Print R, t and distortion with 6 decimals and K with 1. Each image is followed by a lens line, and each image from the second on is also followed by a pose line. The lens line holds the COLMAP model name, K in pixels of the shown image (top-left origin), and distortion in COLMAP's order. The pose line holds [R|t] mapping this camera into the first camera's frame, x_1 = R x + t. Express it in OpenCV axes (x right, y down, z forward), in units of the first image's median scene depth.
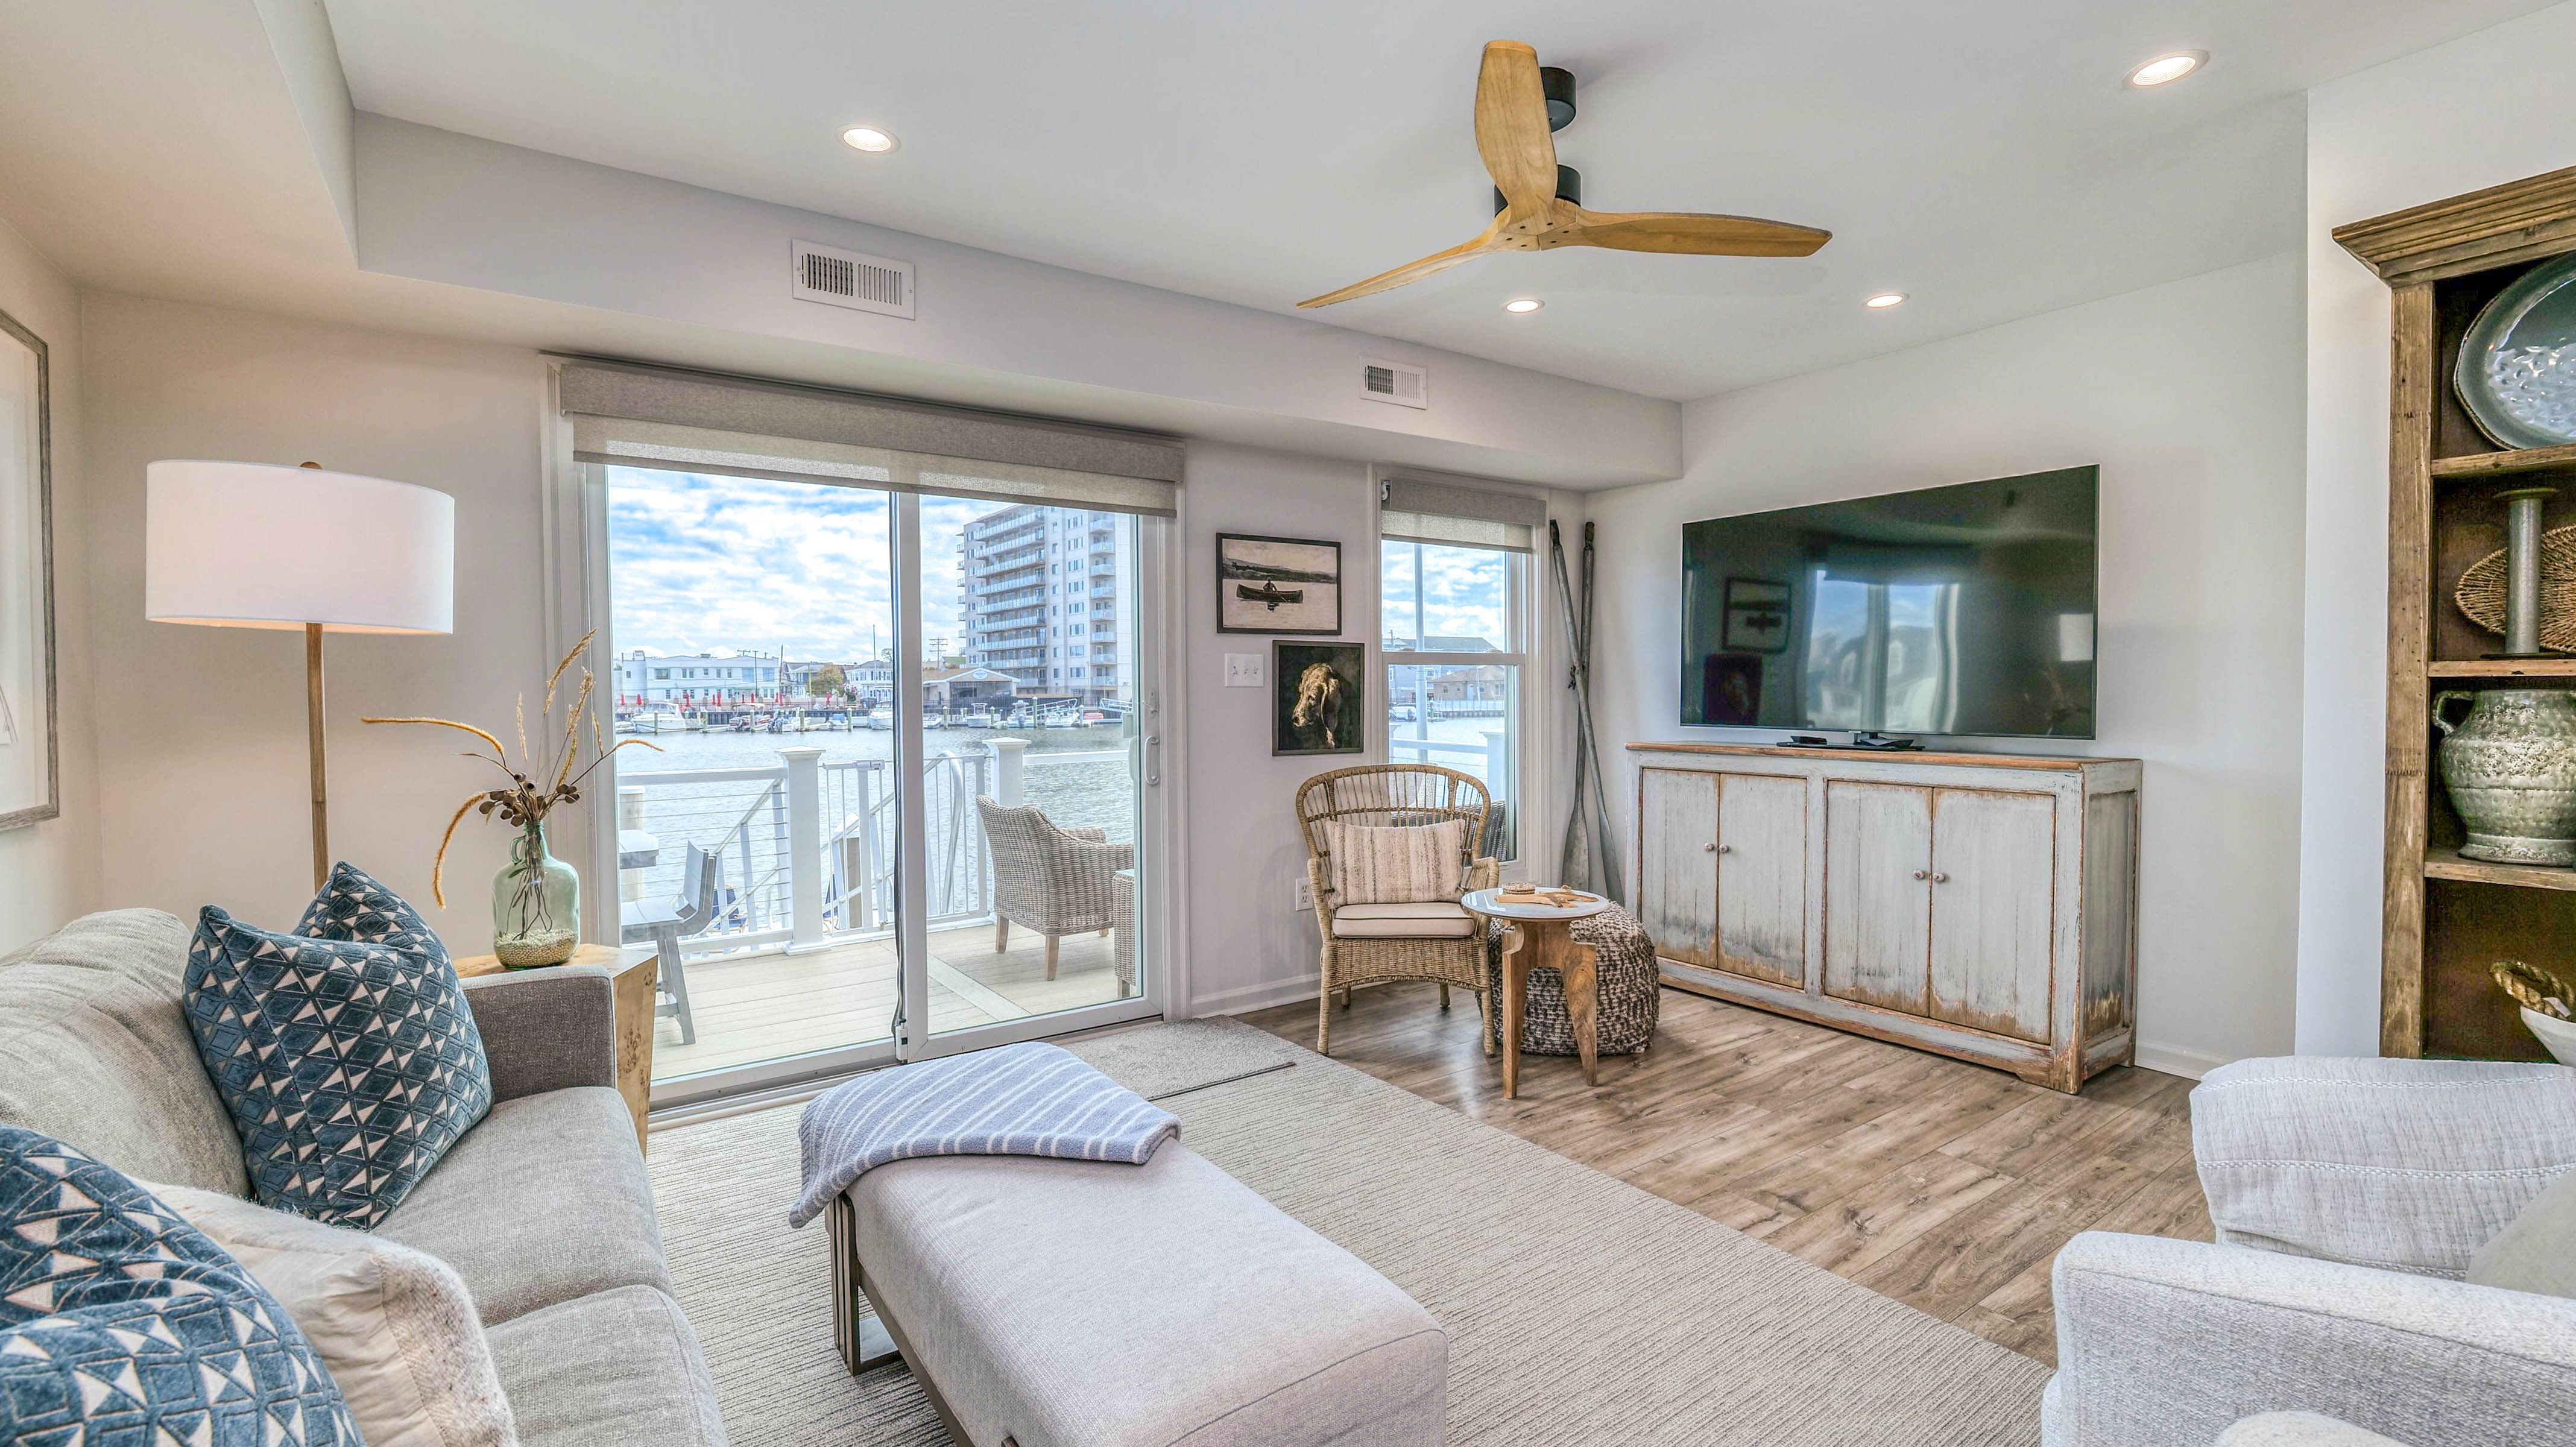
lens RADIAL K [[1099.6, 0, 1275.2], [0, 1099.6, 726.3], [0, 0, 1]] dist [-0.011942, -0.001069]
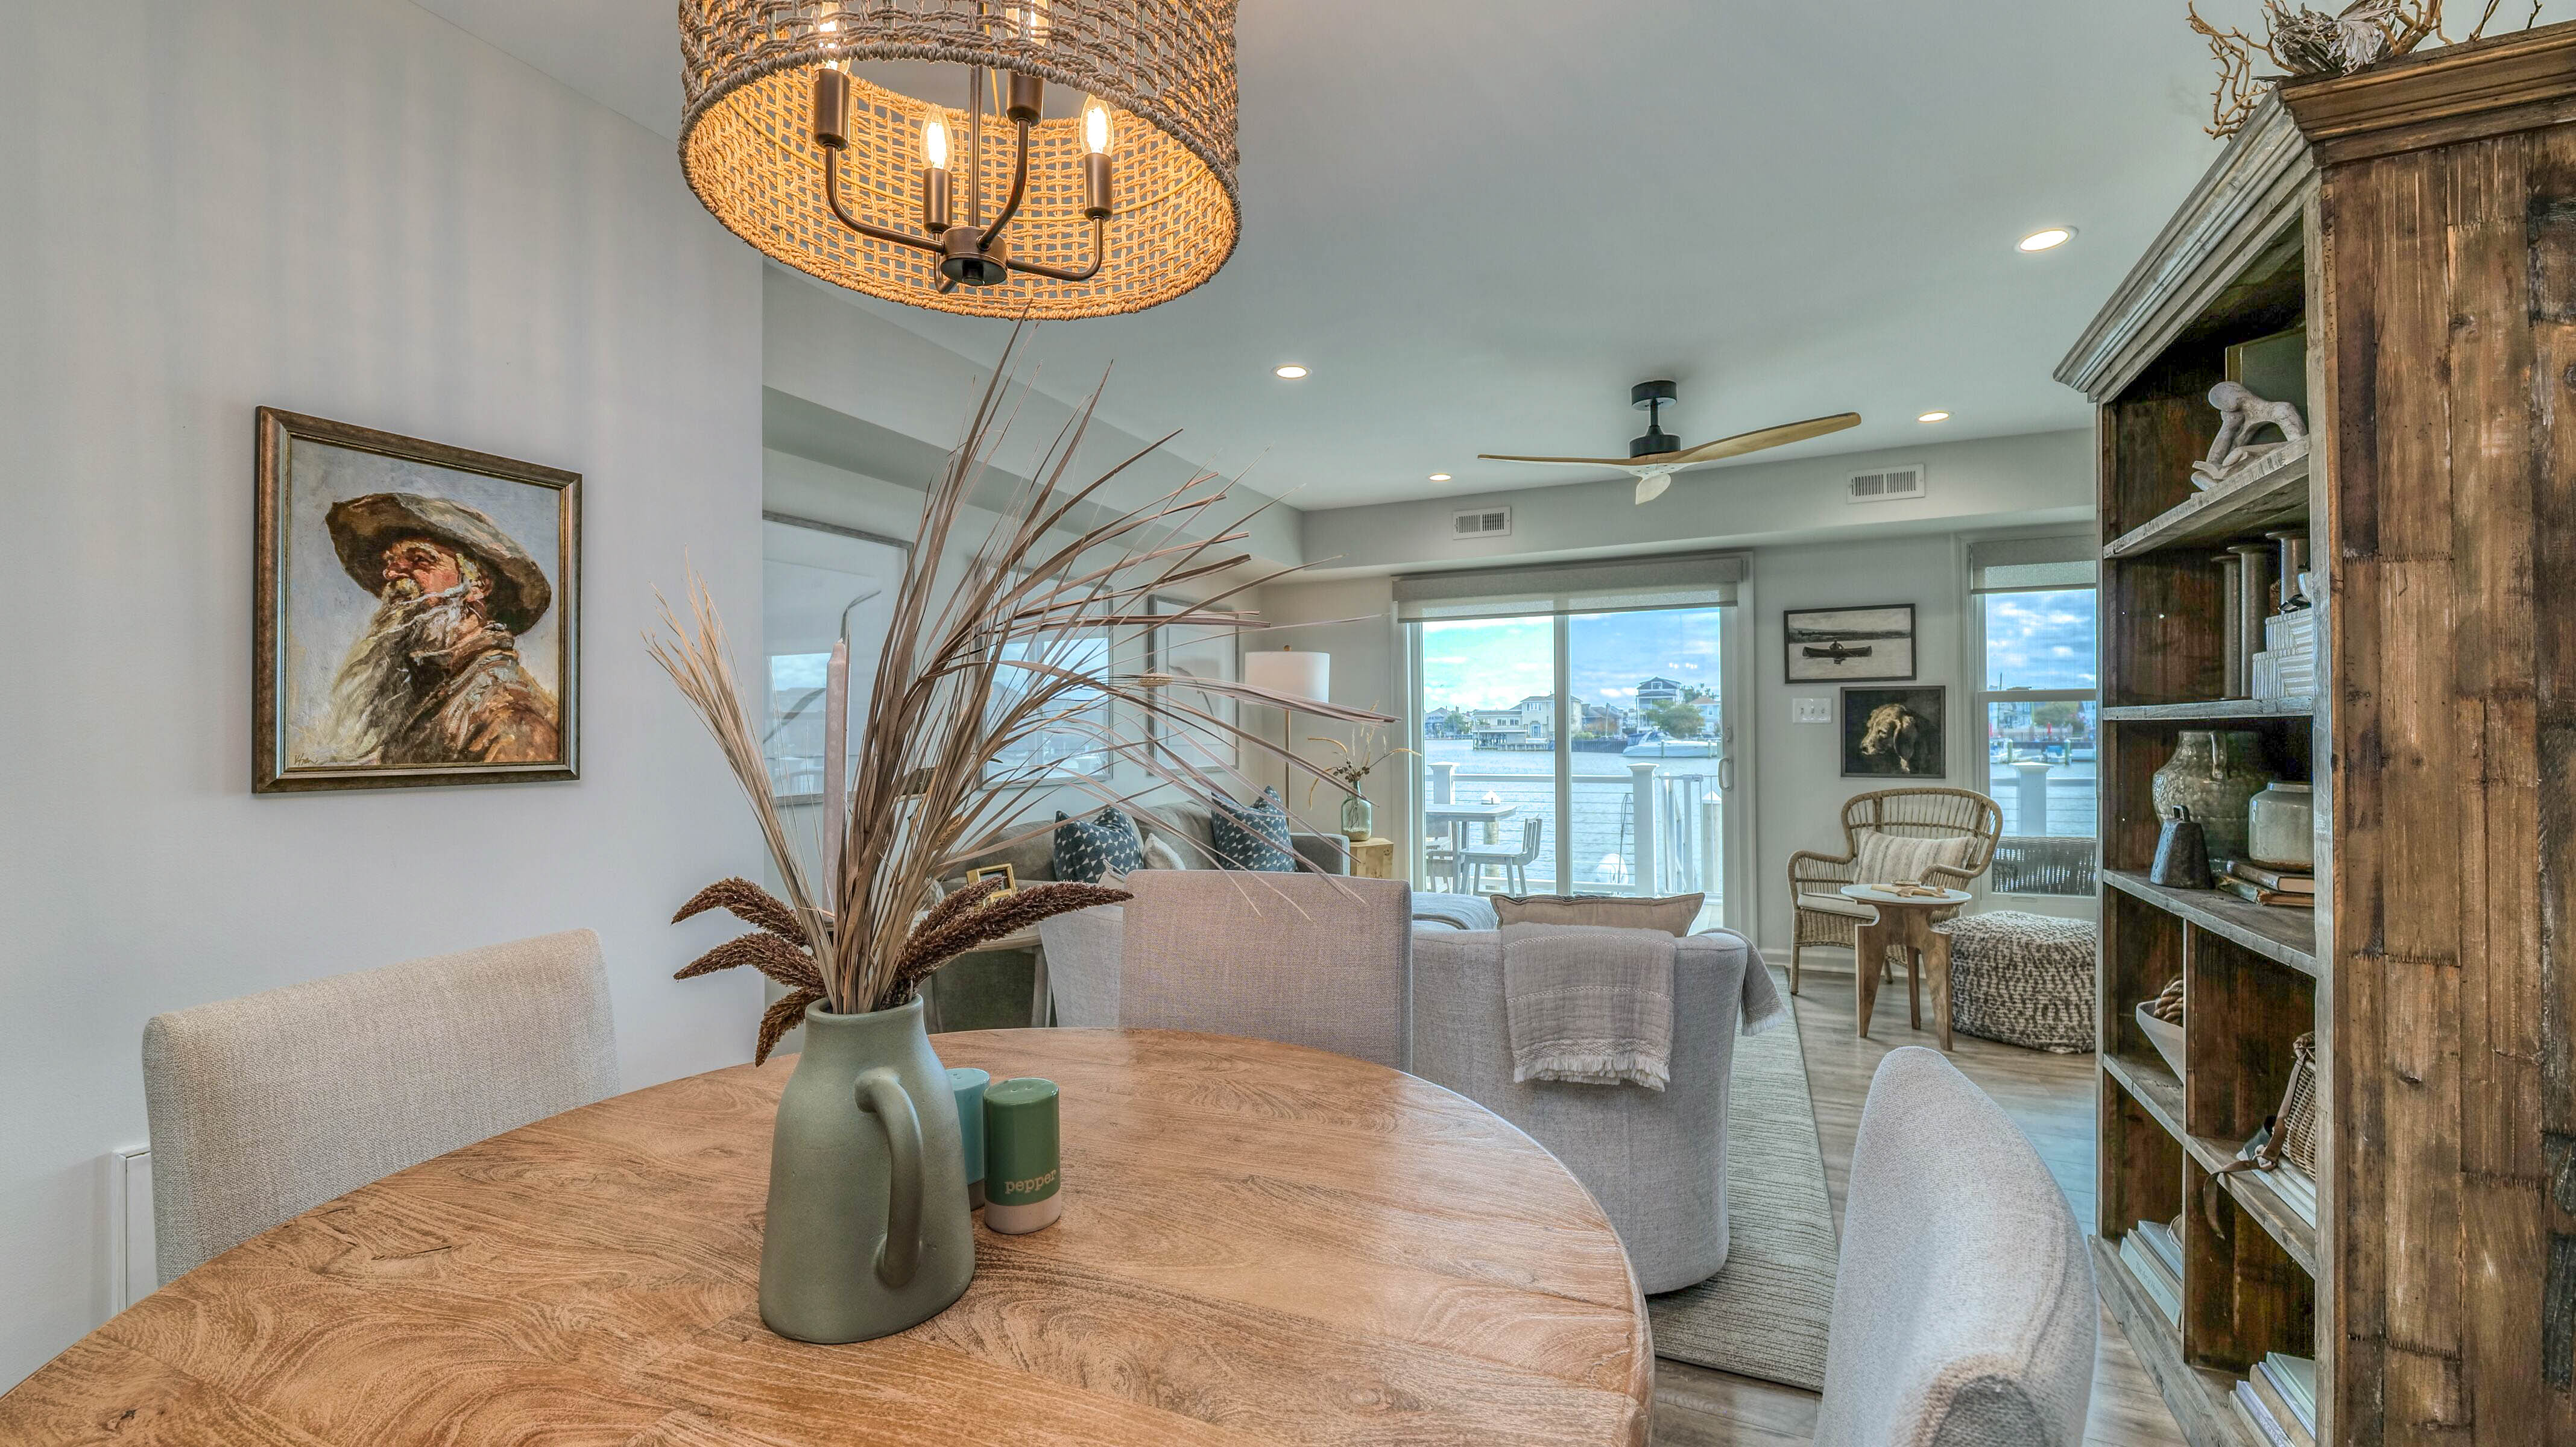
lens RADIAL K [[1046.1, 0, 1275.0], [0, 1046.1, 722.5], [0, 0, 1]] dist [-0.013002, 0.000057]
pose [[0.506271, -0.002299, -0.862372, 0.763117], [-0.024515, 0.999554, -0.017056, 0.000551], [0.862026, 0.029776, 0.505988, -0.203156]]
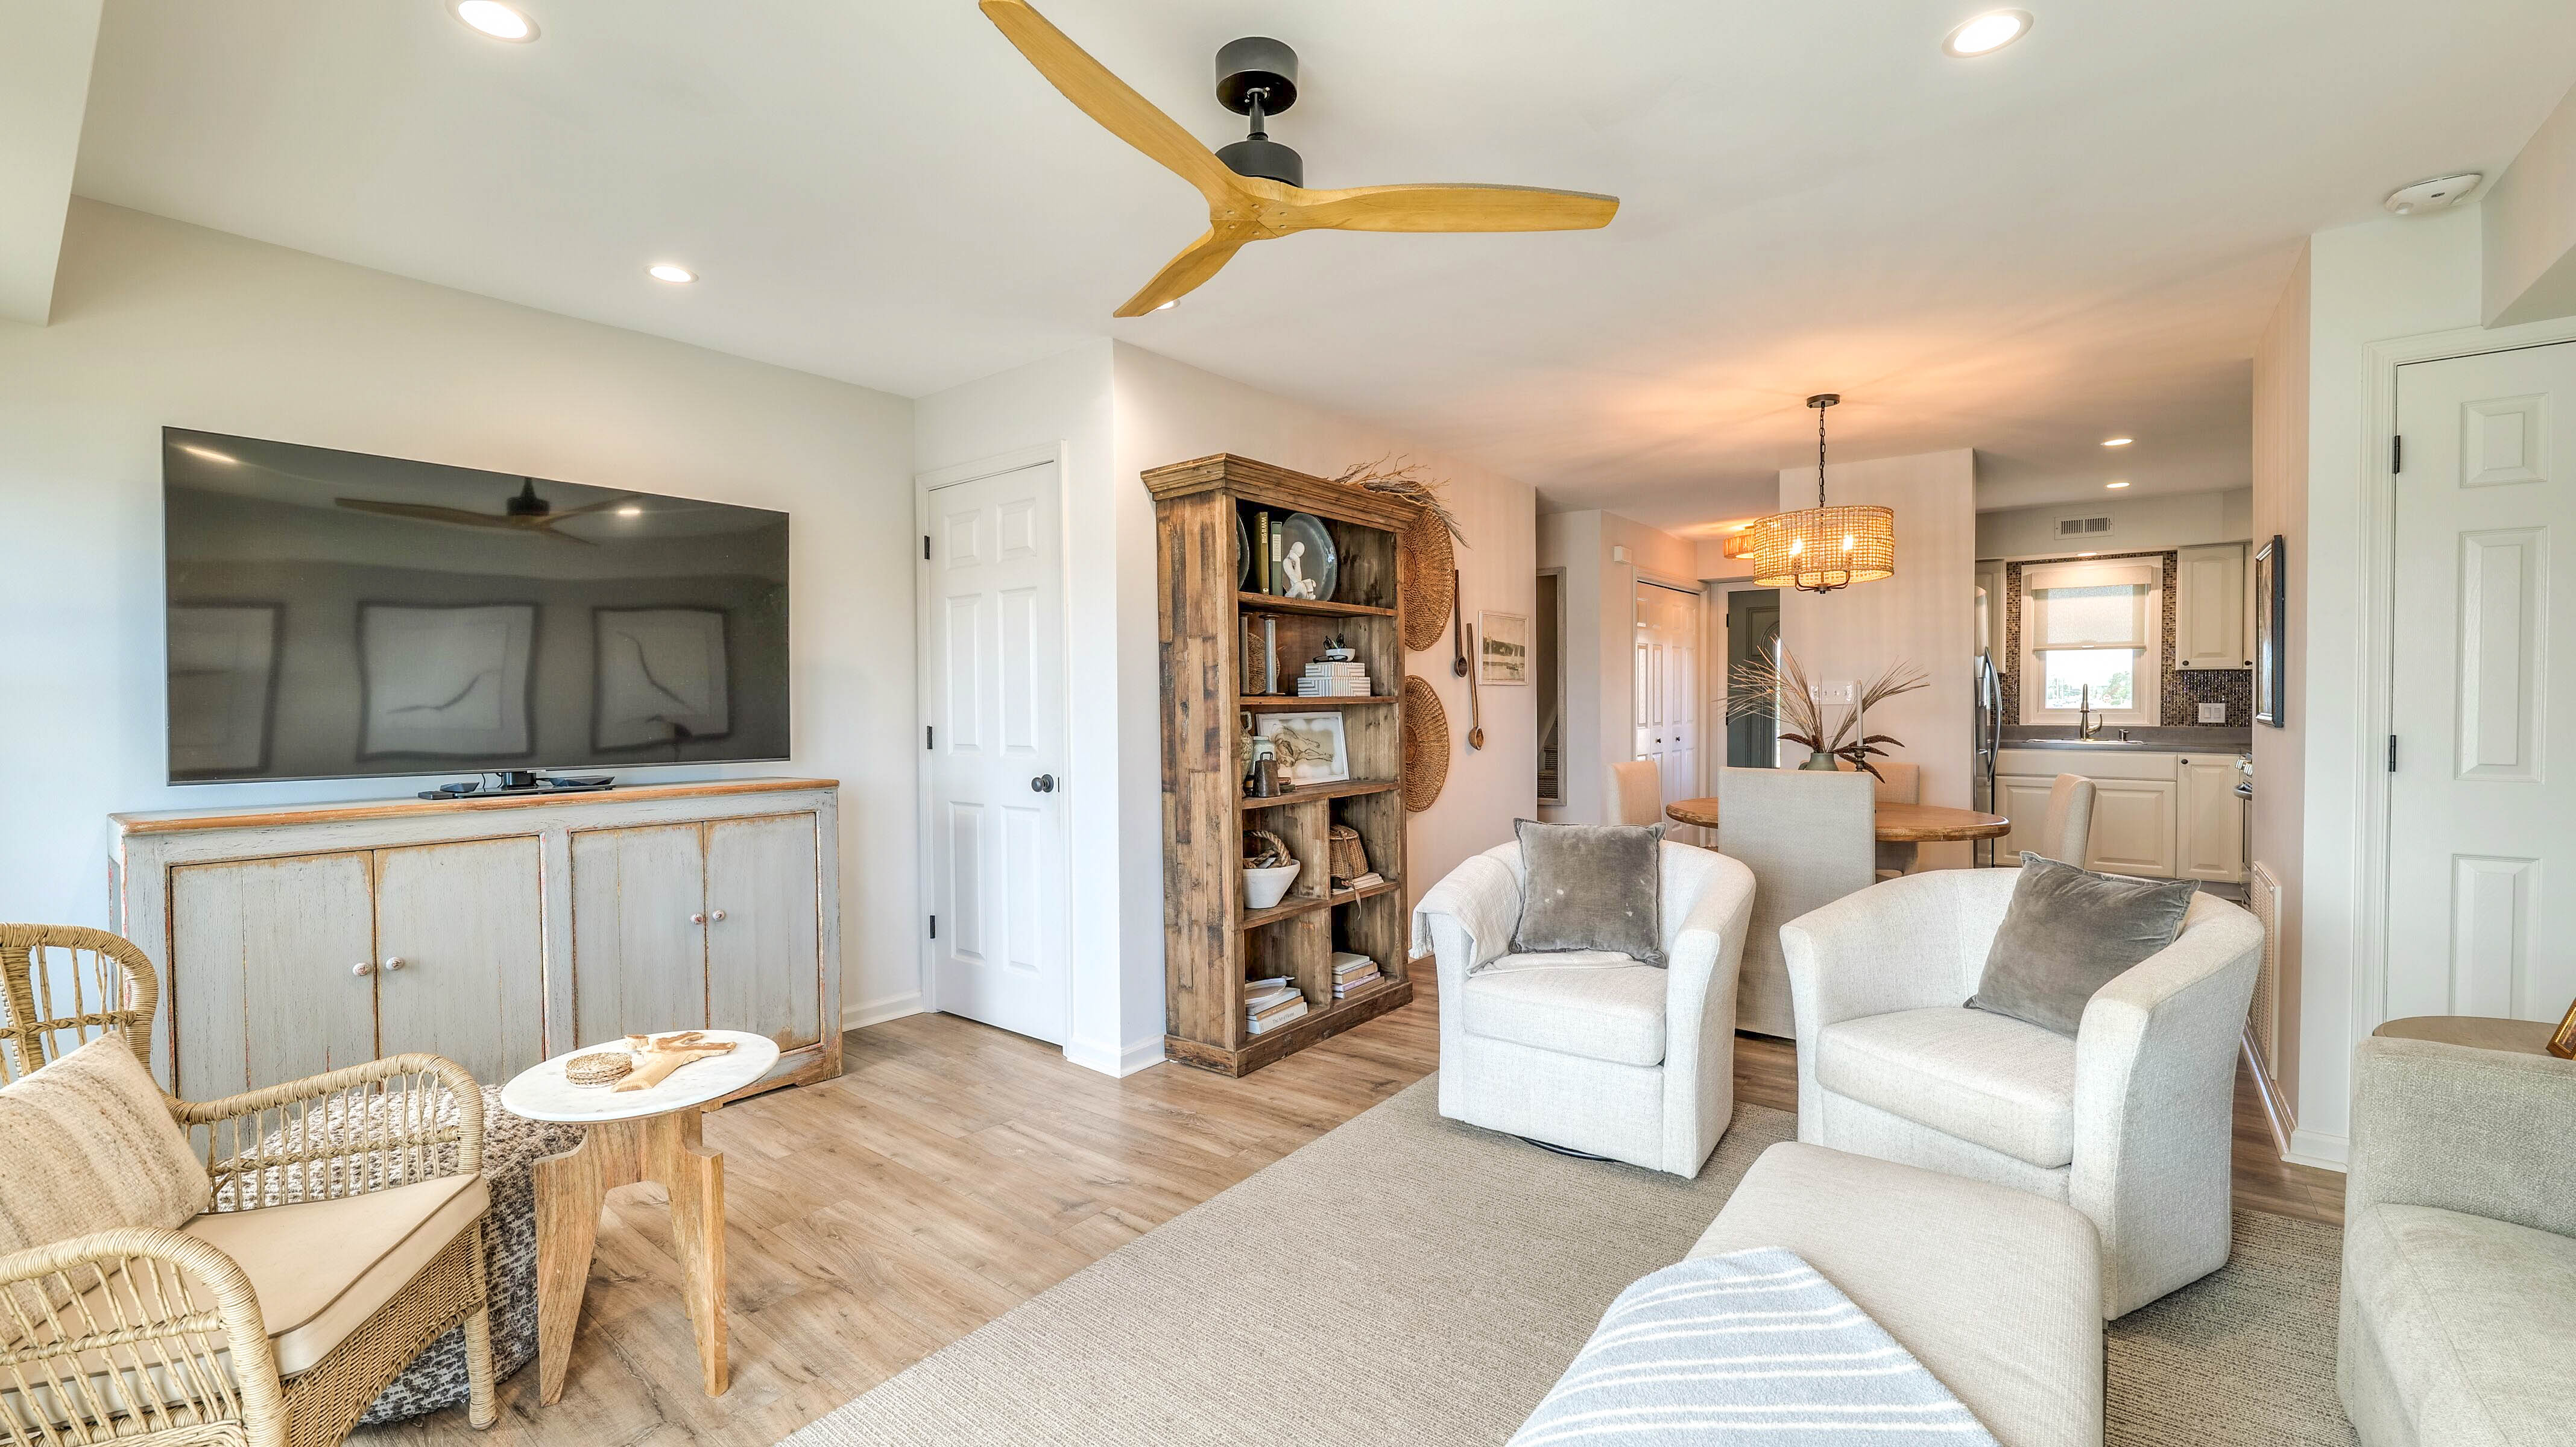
lens RADIAL K [[1046.1, 0, 1275.0], [0, 1046.1, 722.5], [0, 0, 1]] dist [-0.013002, 0.000057]
pose [[-0.288851, -0.007769, 0.957343, -0.337928], [0.040861, 0.998956, 0.020435, -0.023152], [-0.956502, 0.045020, -0.288231, 0.695960]]
